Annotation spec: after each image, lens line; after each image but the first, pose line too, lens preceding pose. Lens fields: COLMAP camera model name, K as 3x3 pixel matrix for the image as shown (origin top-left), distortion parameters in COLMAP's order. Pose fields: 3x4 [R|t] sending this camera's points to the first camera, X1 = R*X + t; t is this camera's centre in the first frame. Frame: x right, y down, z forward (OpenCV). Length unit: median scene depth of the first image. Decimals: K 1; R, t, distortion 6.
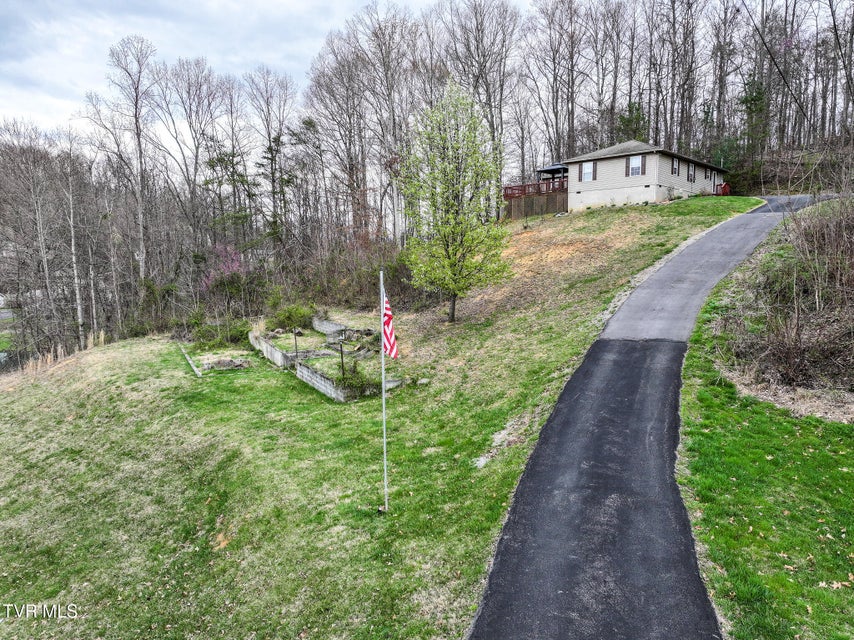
lens RADIAL K [[602.7, 0, 432.0], [0, 602.7, 319.5], [0, 0, 1]] dist [0.002957, -0.004578]
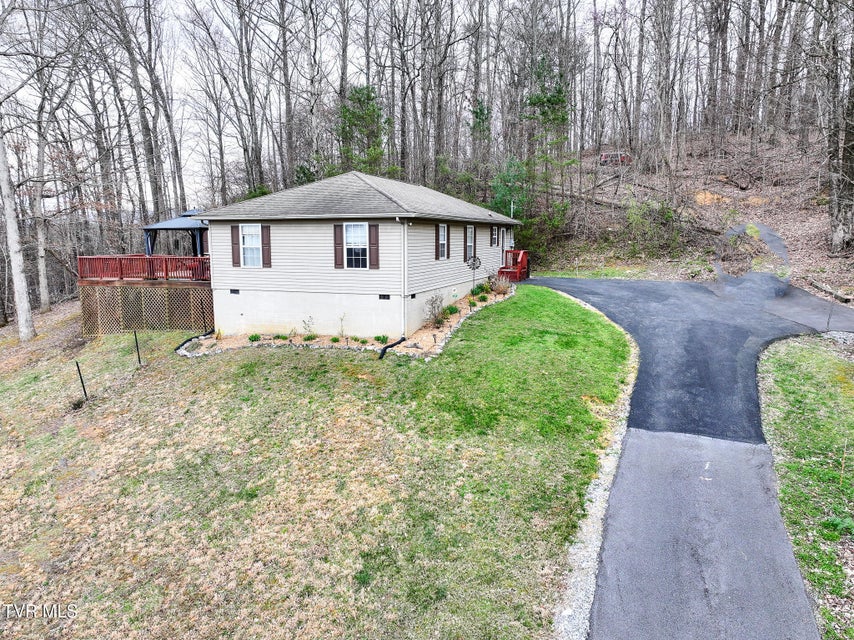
lens RADIAL K [[602.7, 0, 428.2], [0, 602.7, 326.0], [0, 0, 1]] dist [0.002957, -0.004578]
pose [[0.926714, -0.051375, 0.372240, 0.212069], [0.032389, 0.997844, 0.057082, -0.207896], [-0.374370, -0.040842, 0.926380, 0.556870]]
